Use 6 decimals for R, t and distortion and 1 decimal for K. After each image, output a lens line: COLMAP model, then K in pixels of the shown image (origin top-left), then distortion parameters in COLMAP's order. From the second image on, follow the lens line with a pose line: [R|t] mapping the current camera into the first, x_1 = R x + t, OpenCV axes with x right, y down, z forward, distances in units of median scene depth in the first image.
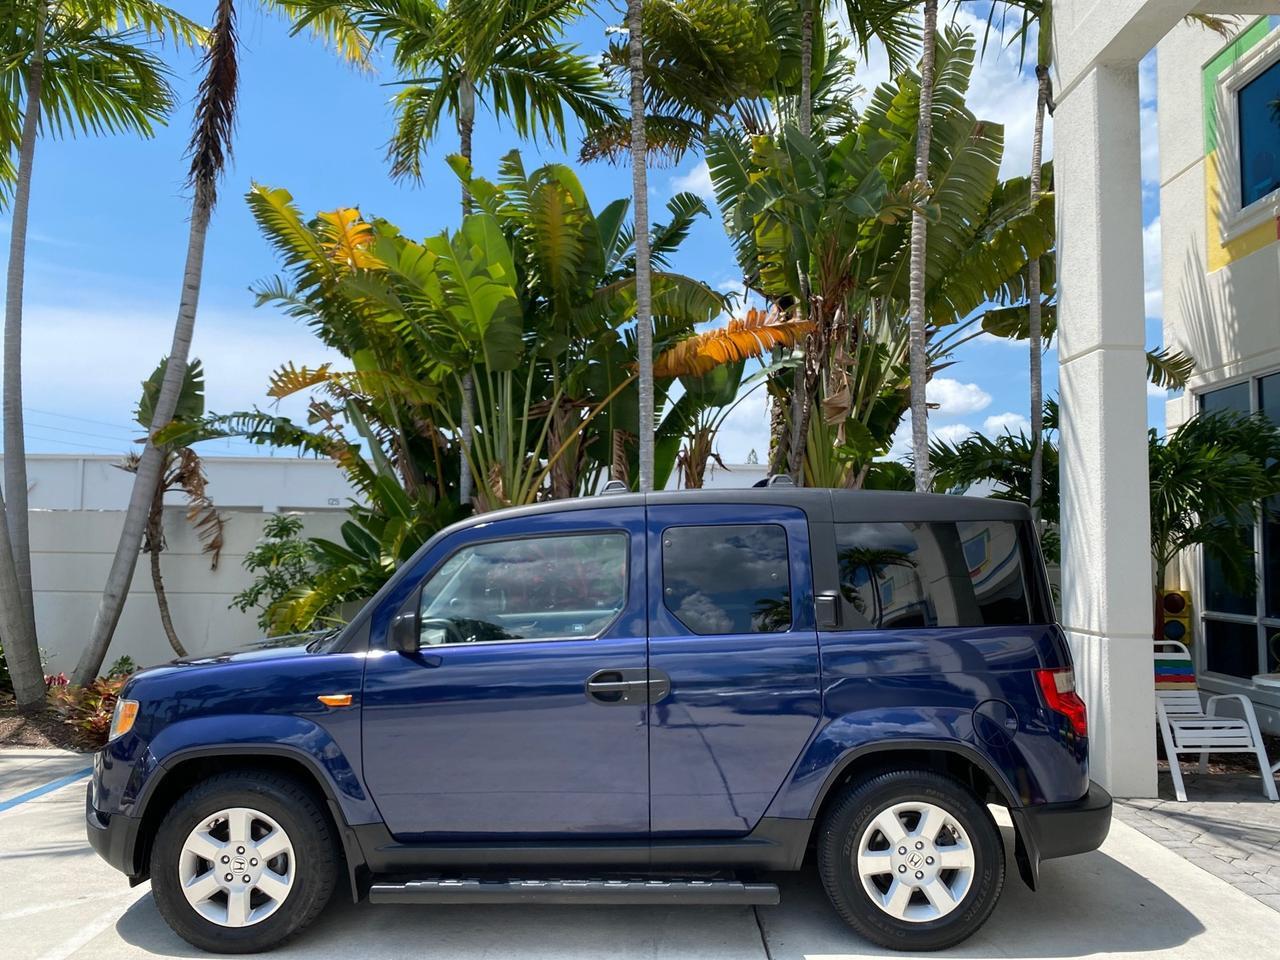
lens RADIAL K [[984.8, 0, 642.5], [0, 984.8, 476.9], [0, 0, 1]] dist [0.024901, -0.027781]
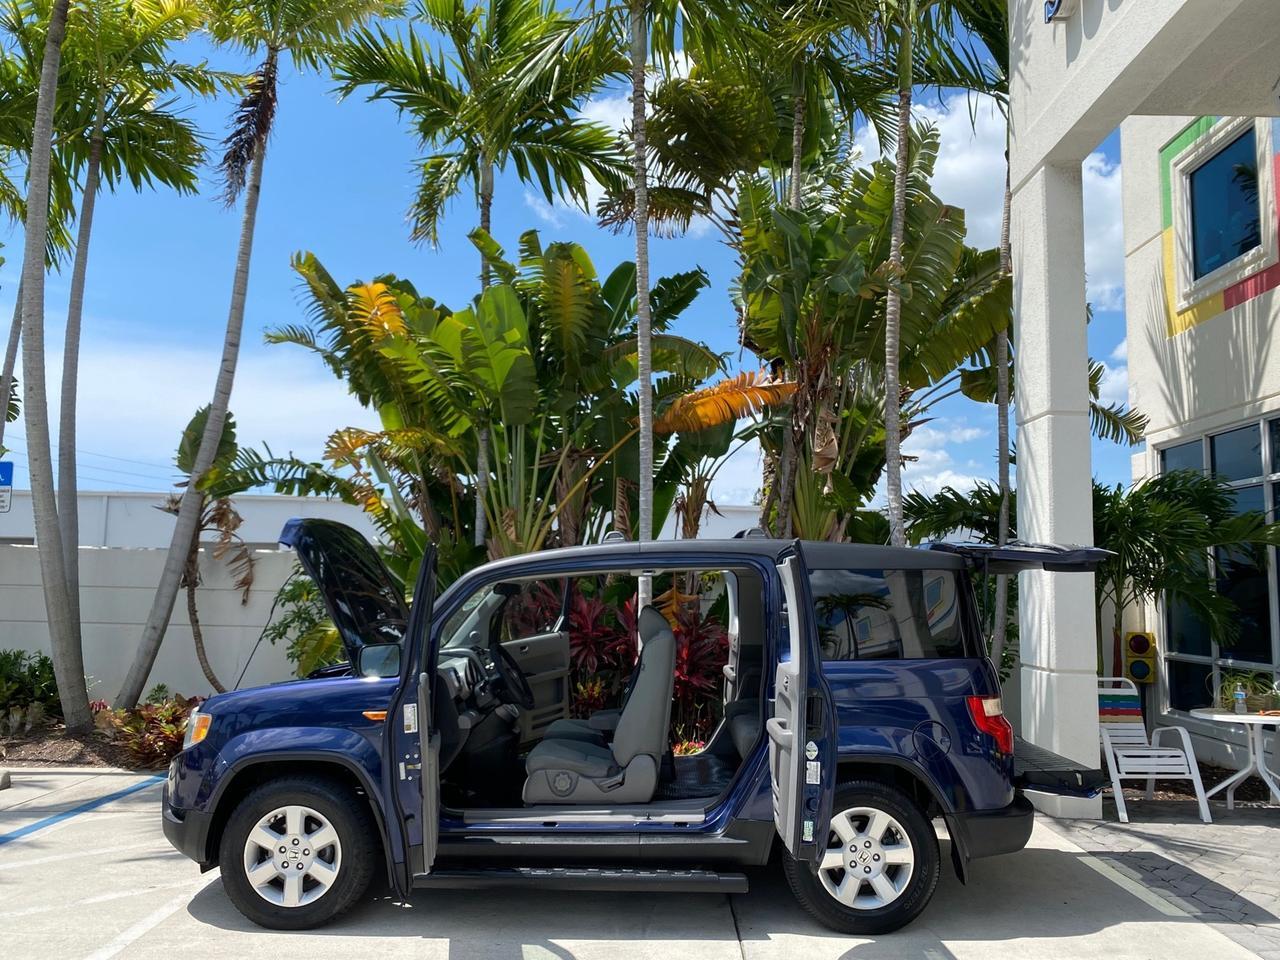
lens RADIAL K [[984.8, 0, 643.0], [0, 984.8, 476.8], [0, 0, 1]] dist [0.024901, -0.027781]
pose [[0.999942, 0.008754, -0.006301, 0.006697], [-0.008987, 0.999236, -0.038023, -0.008803], [0.005963, 0.038078, 0.999257, -0.090973]]
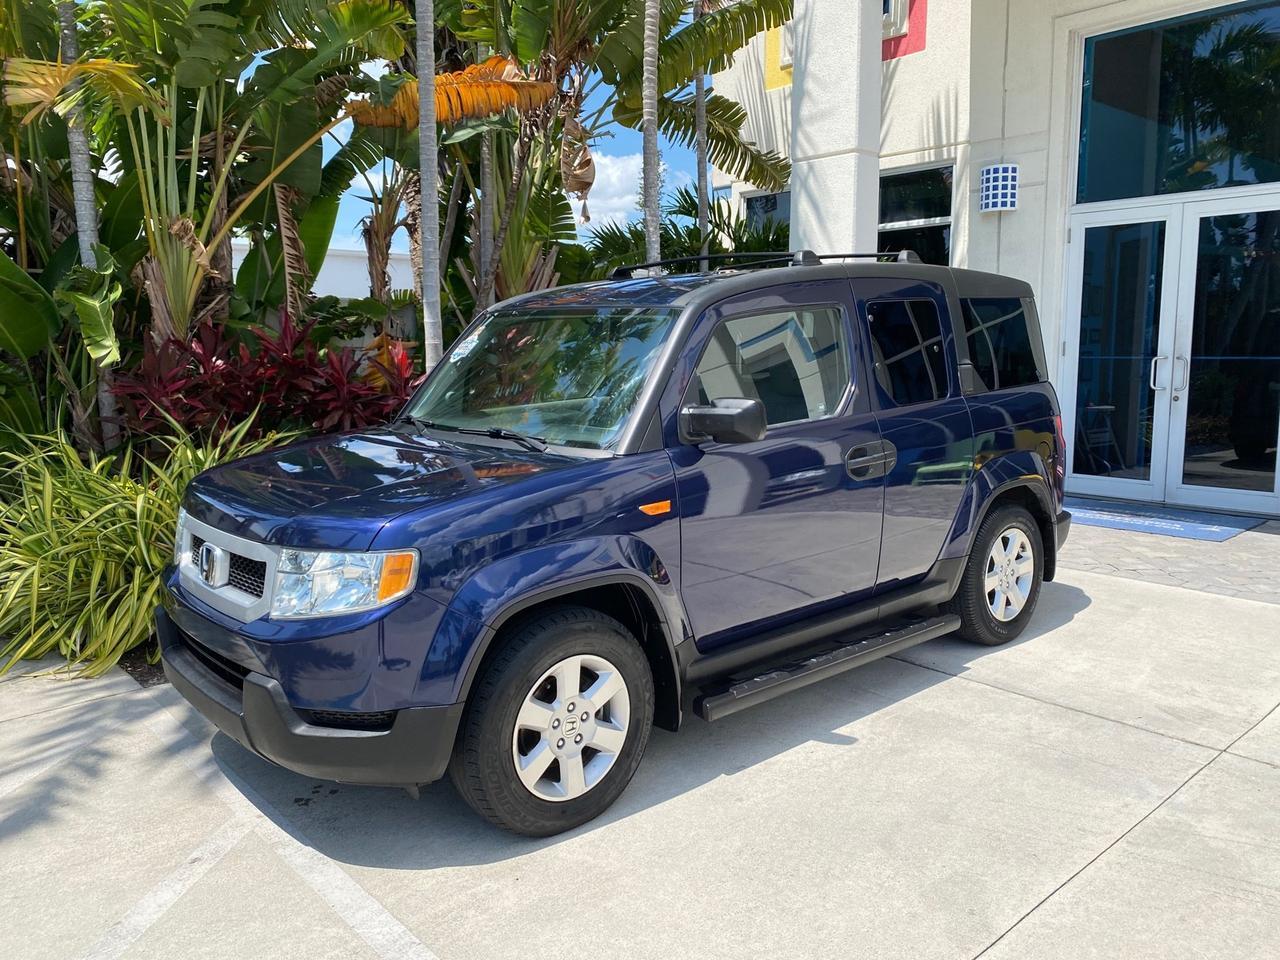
lens RADIAL K [[984.8, 0, 649.8], [0, 984.8, 478.0], [0, 0, 1]] dist [0.024901, -0.027781]
pose [[0.746320, -0.104982, 0.657256, -0.388321], [-0.035945, 0.979684, 0.197299, 0.018589], [-0.664616, -0.170873, 0.727384, 0.189838]]
